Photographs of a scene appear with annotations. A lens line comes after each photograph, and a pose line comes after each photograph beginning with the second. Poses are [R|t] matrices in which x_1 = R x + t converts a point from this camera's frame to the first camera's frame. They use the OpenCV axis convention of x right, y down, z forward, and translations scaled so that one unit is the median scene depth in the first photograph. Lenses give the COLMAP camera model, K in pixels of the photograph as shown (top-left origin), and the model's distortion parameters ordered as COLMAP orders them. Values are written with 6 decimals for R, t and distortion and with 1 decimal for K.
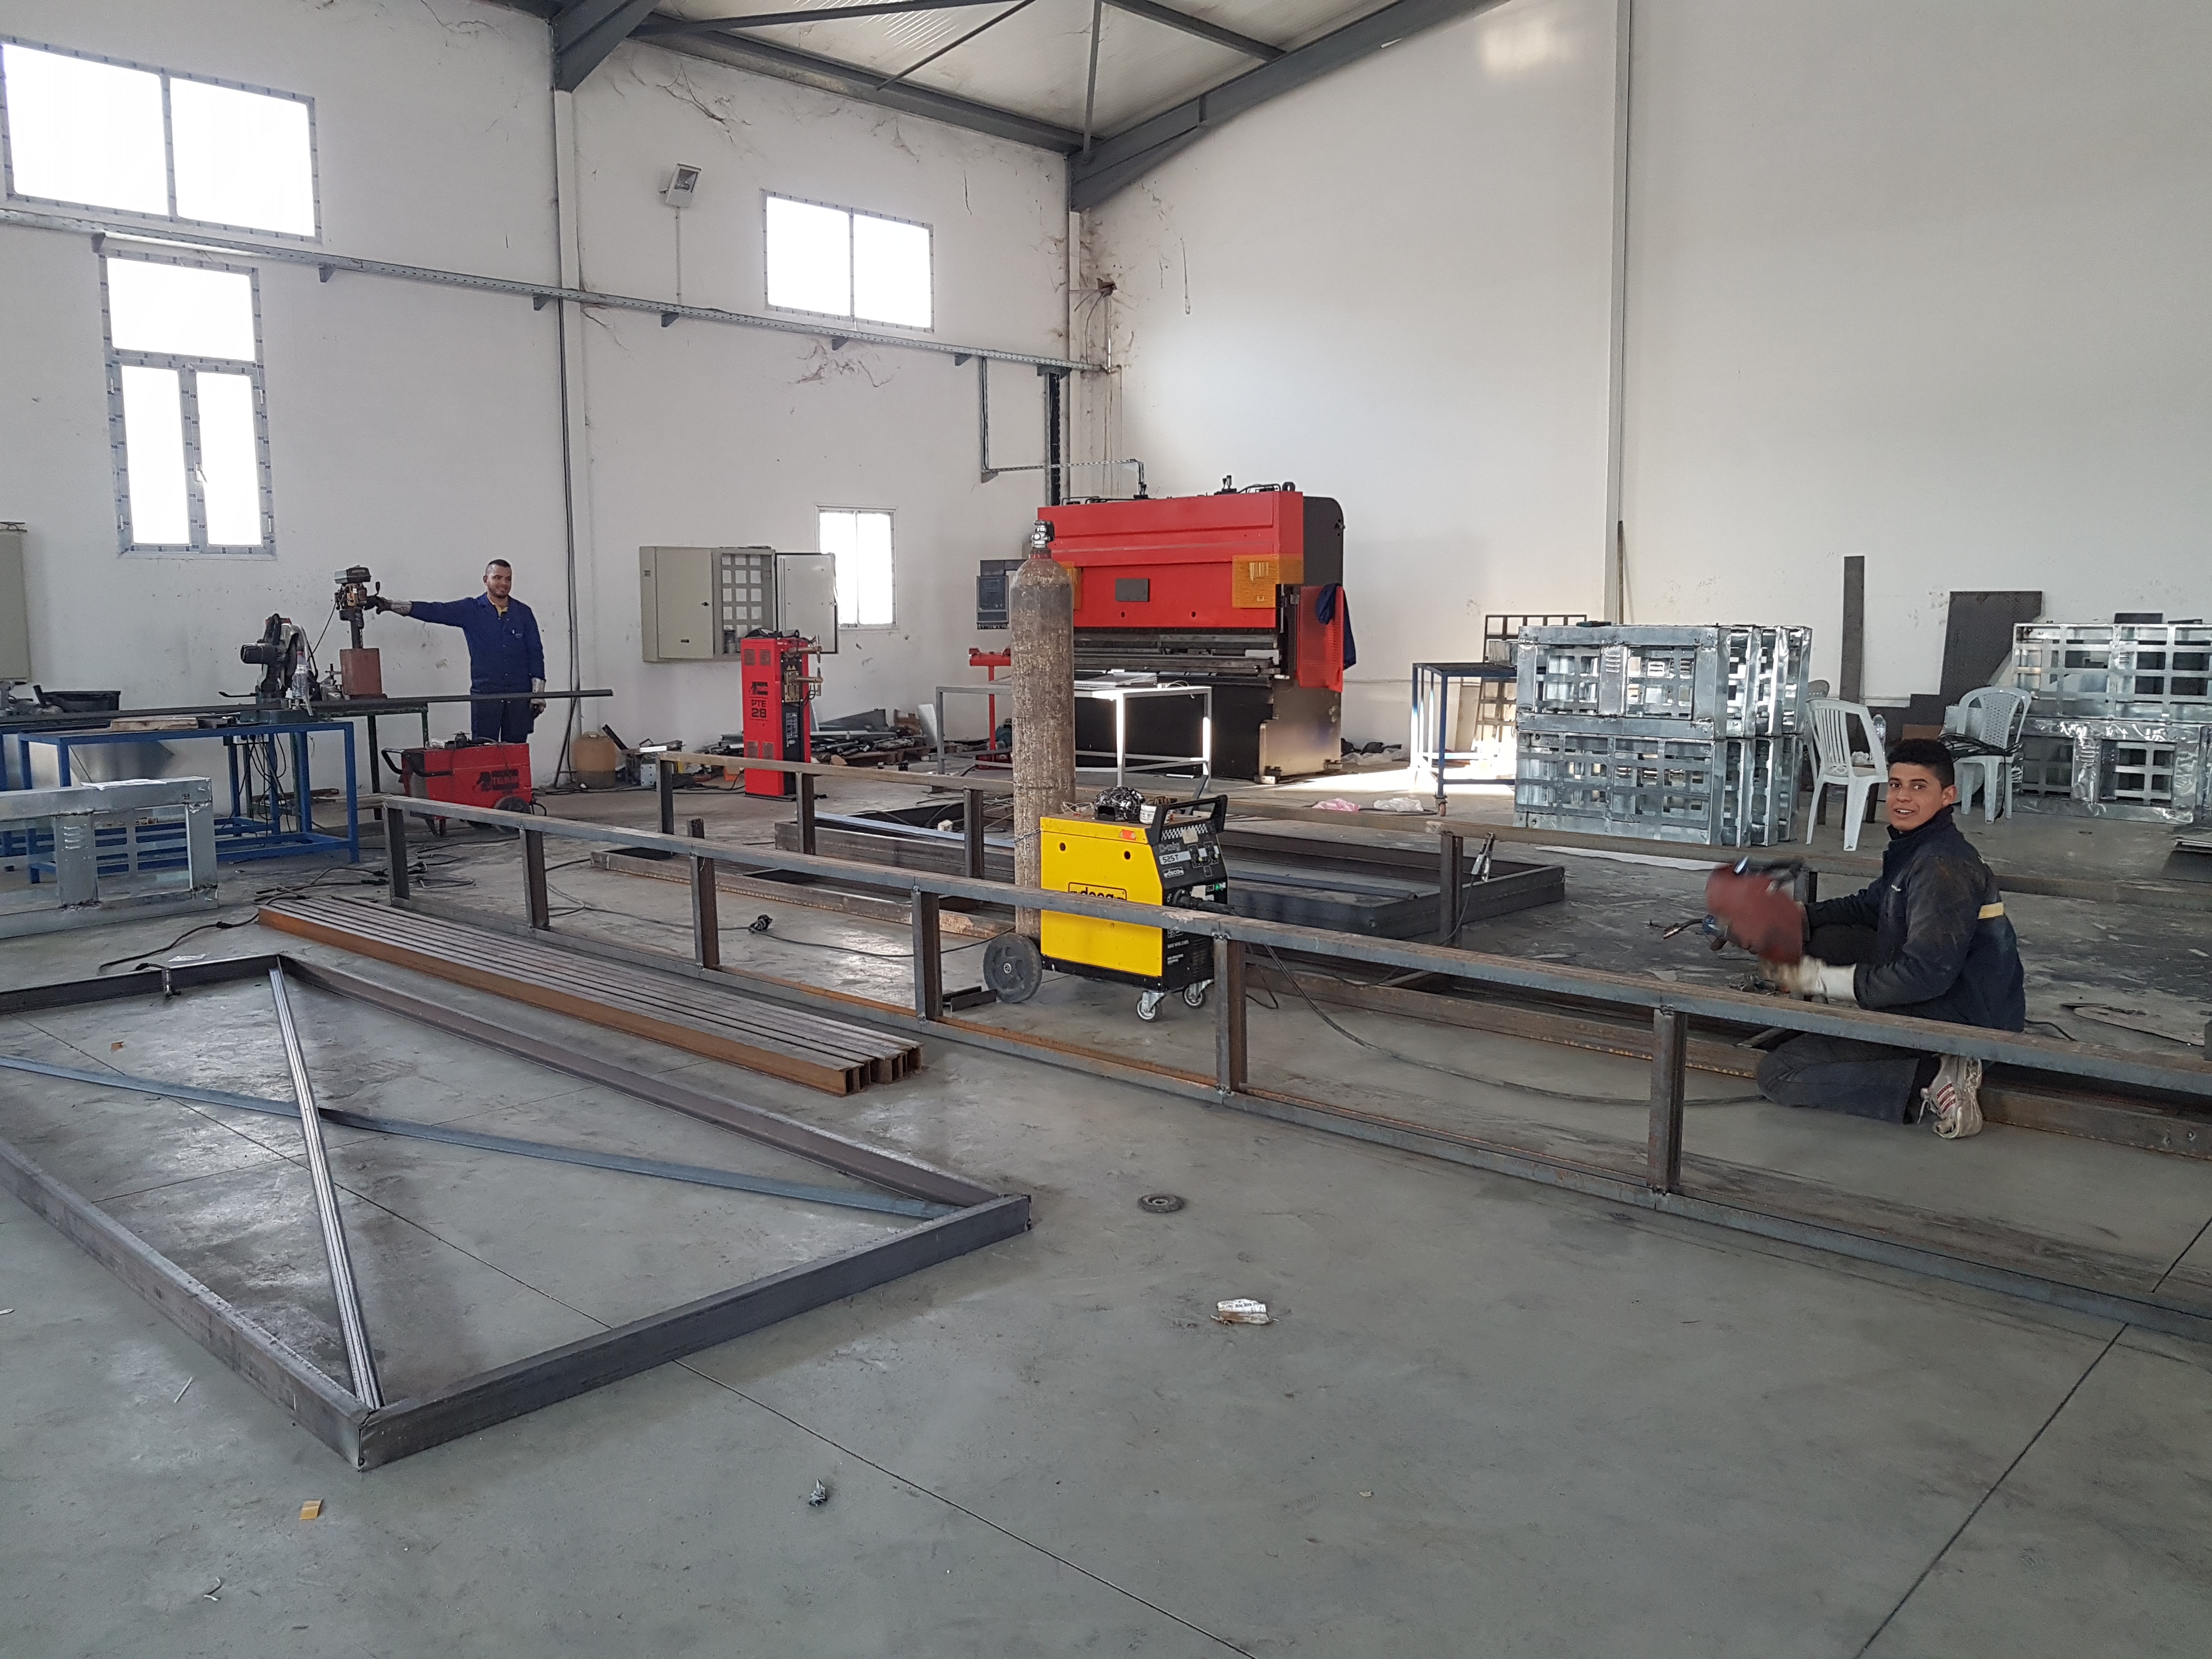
lens RADIAL K [[1720.1, 0, 1080.0], [0, 1720.1, 825.3], [0, 0, 1]] dist [-0.001499, -0.011814]
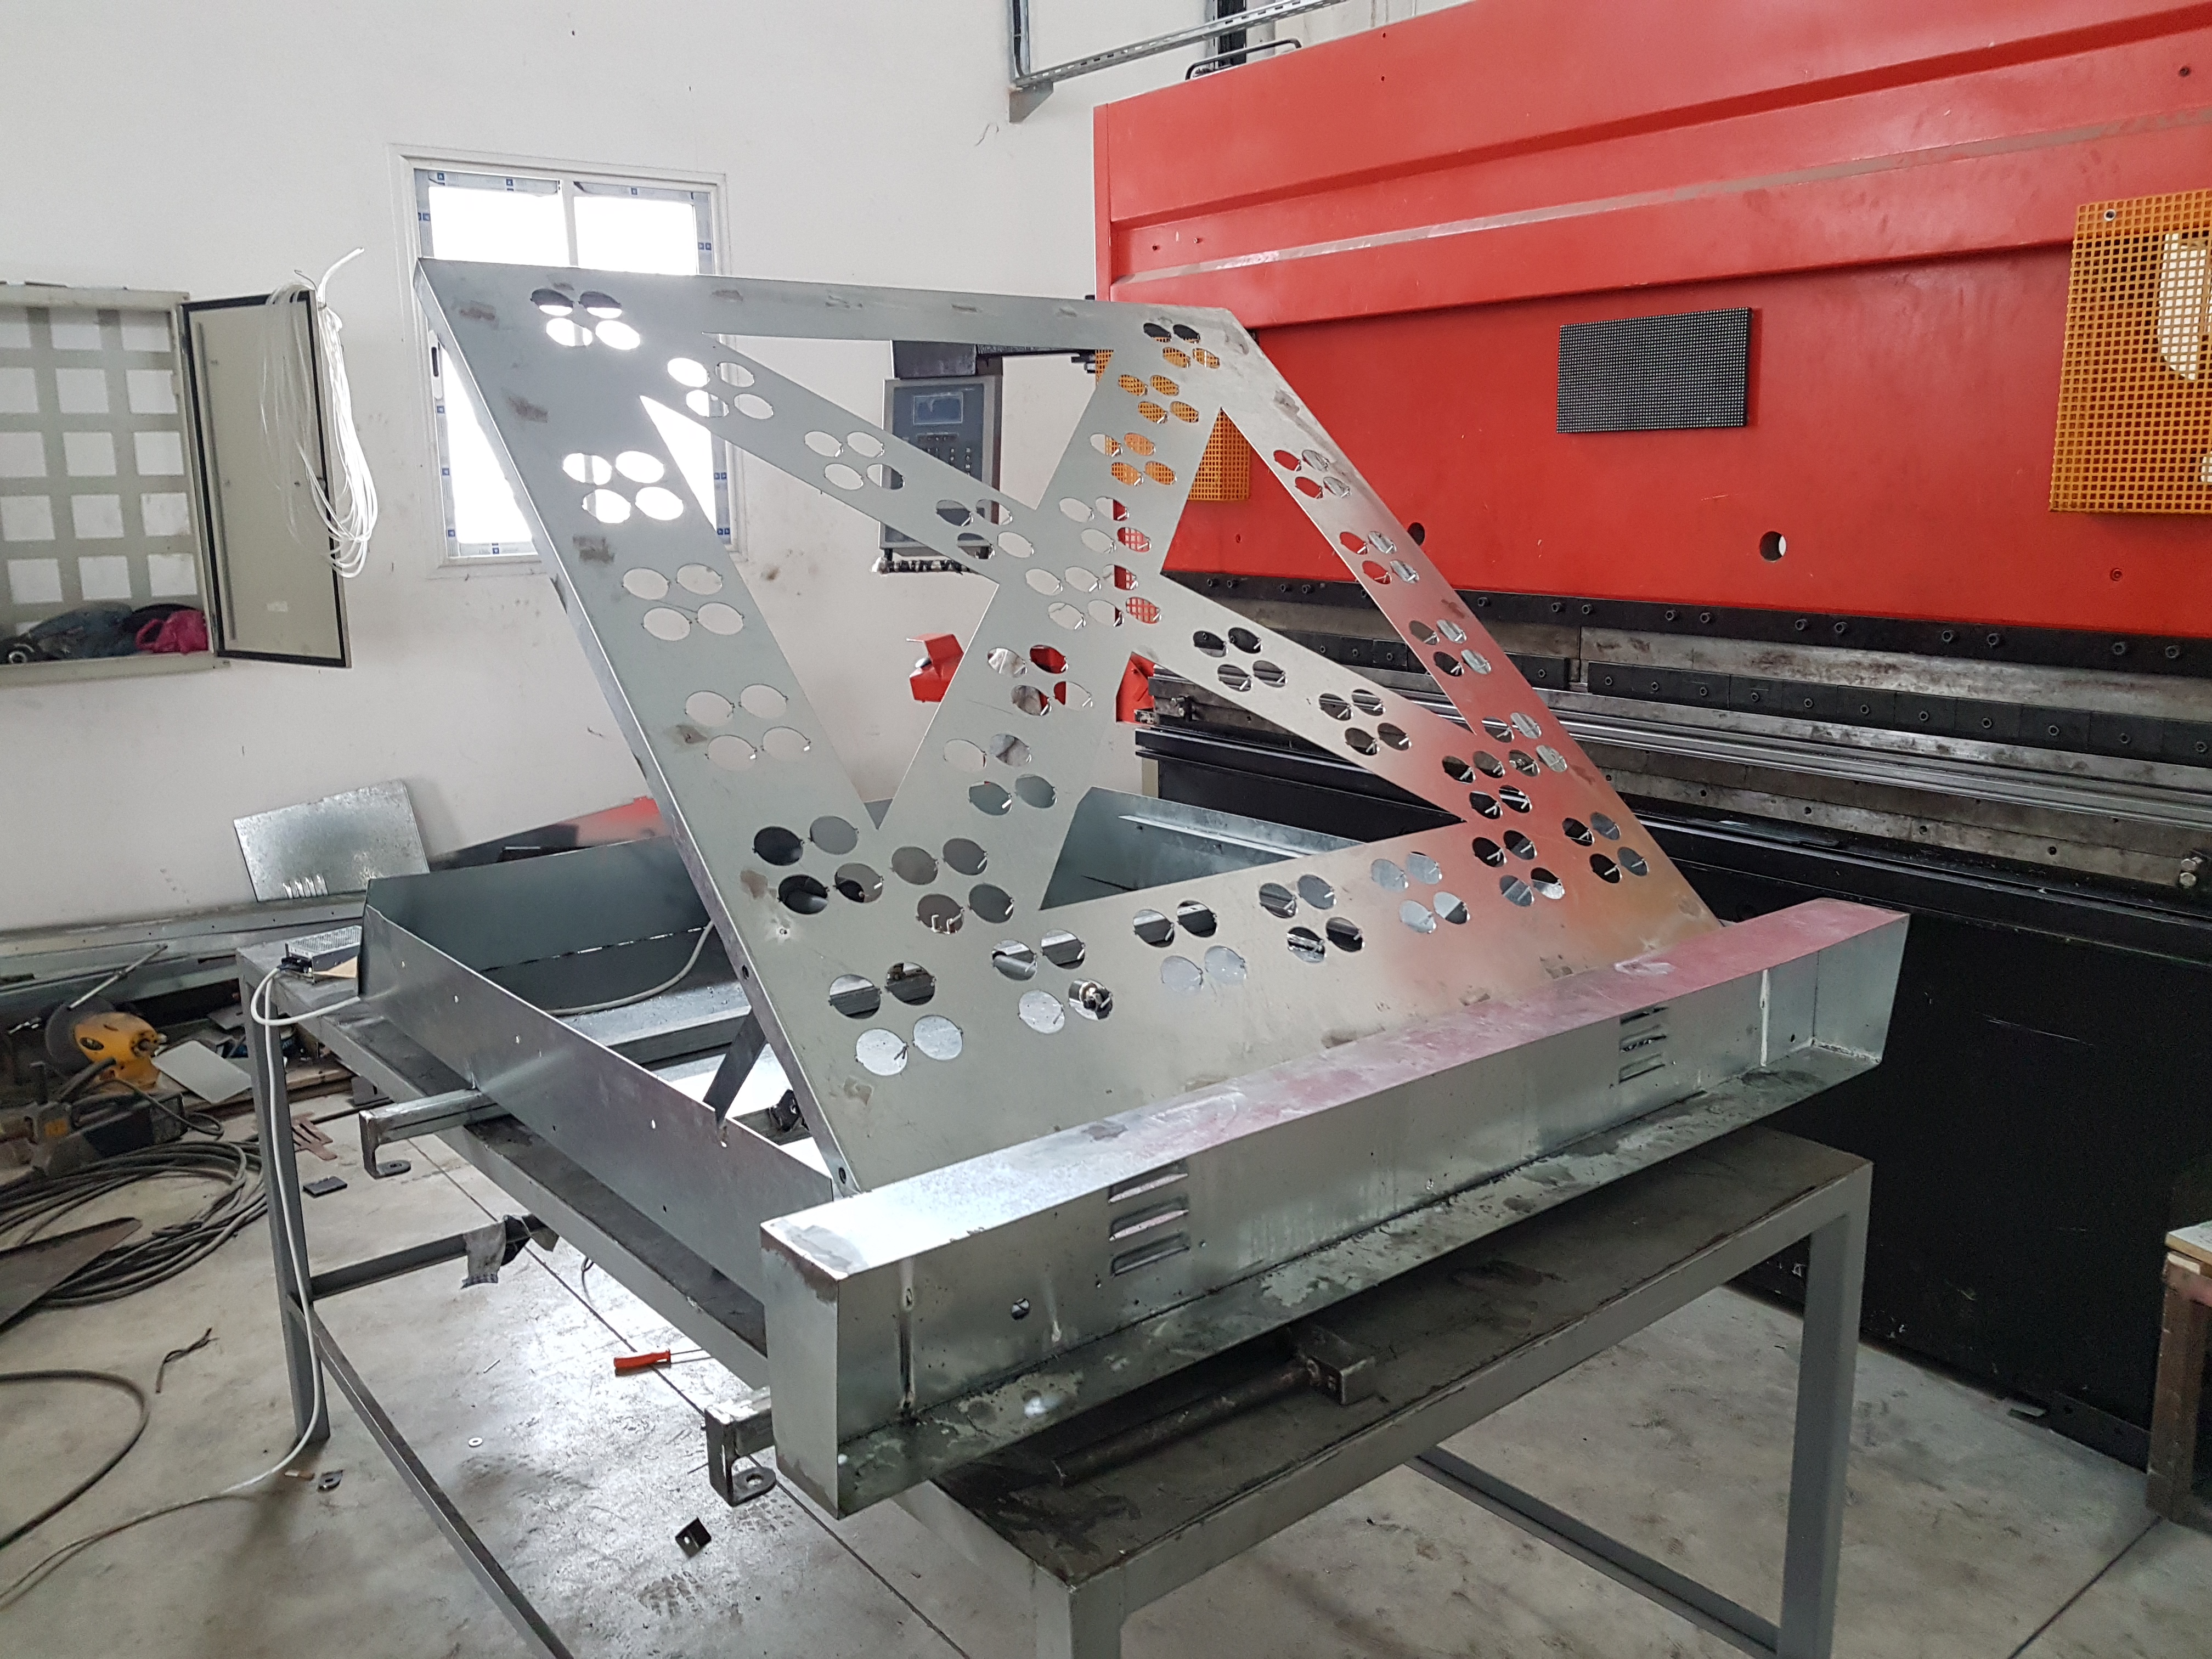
lens RADIAL K [[1796.6, 0, 1101.9], [0, 1796.6, 765.8], [0, 0, 1]] dist [0.027673, 0.002011]
pose [[0.989352, 0.015068, -0.144762, 0.019612], [-0.007755, 0.998671, 0.050953, -0.104724], [0.145337, -0.049288, 0.988154, 0.766874]]
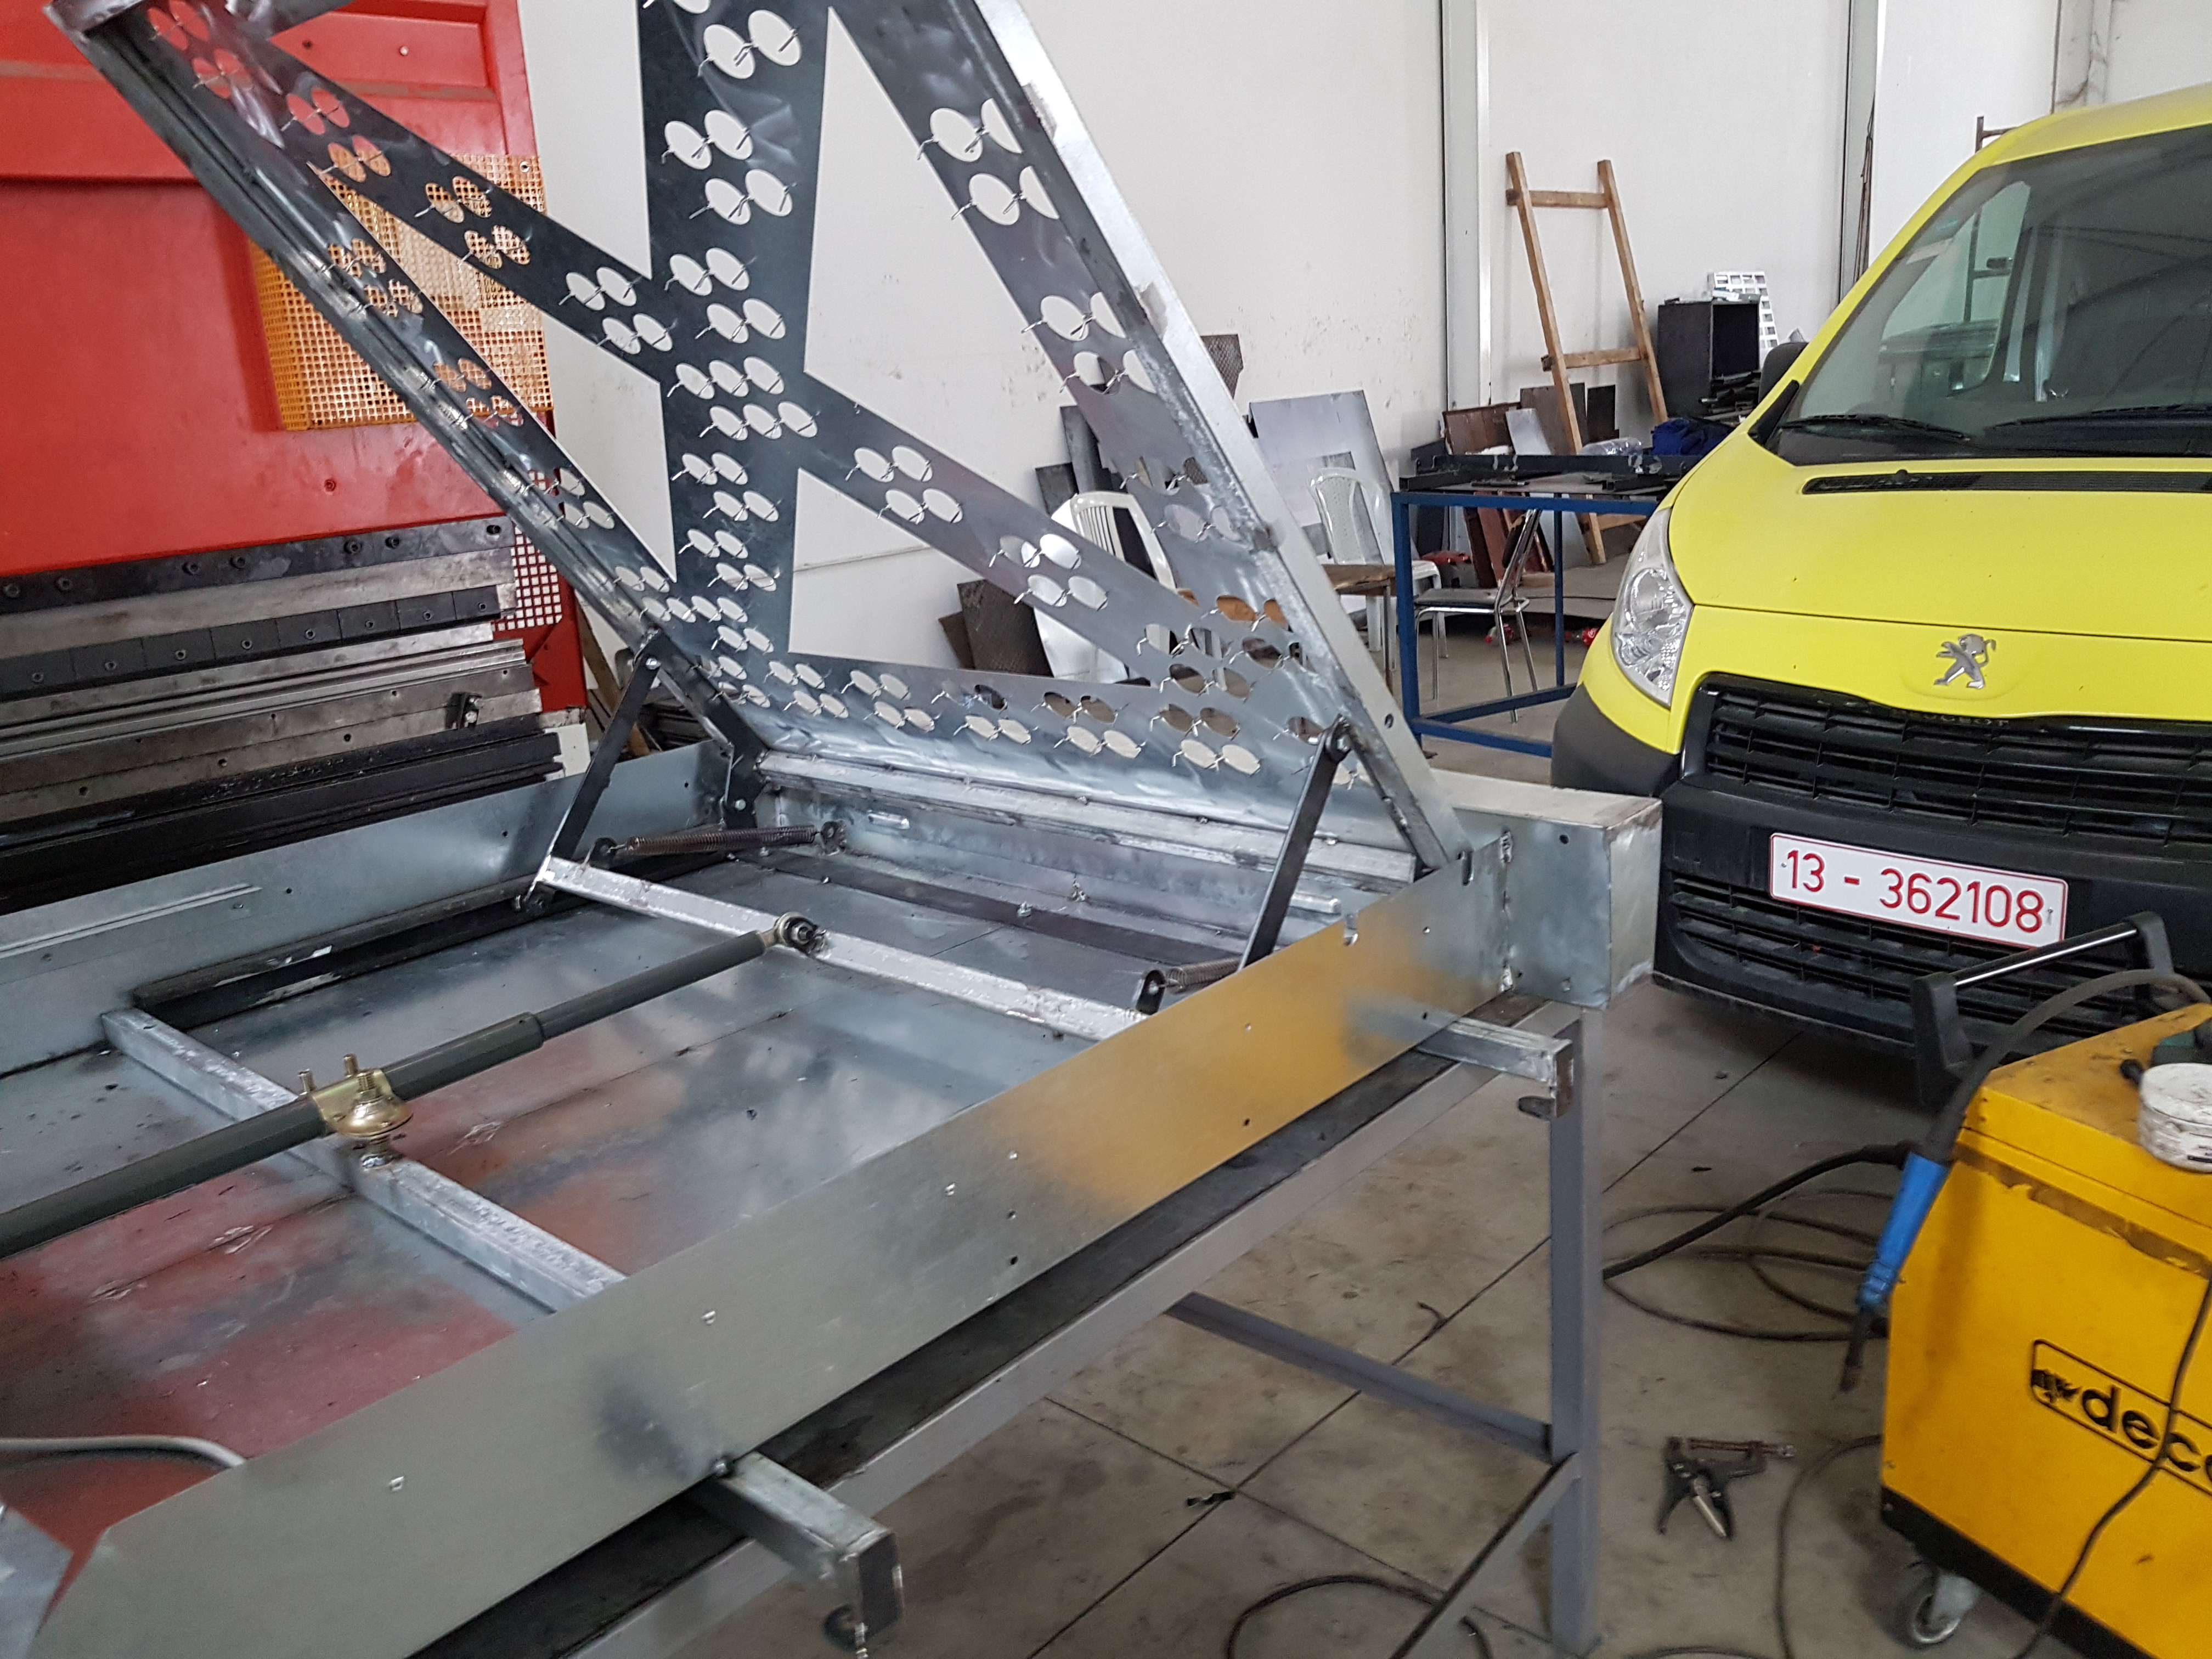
lens RADIAL K [[1710.6, 0, 1138.5], [0, 1710.6, 854.6], [0, 0, 1]] dist [-0.007557, -0.012863]
pose [[-0.030905, -0.276259, 0.960586, -0.111499], [0.190305, 0.941839, 0.276990, -0.112039], [-0.981238, 0.191365, 0.023466, 0.875137]]
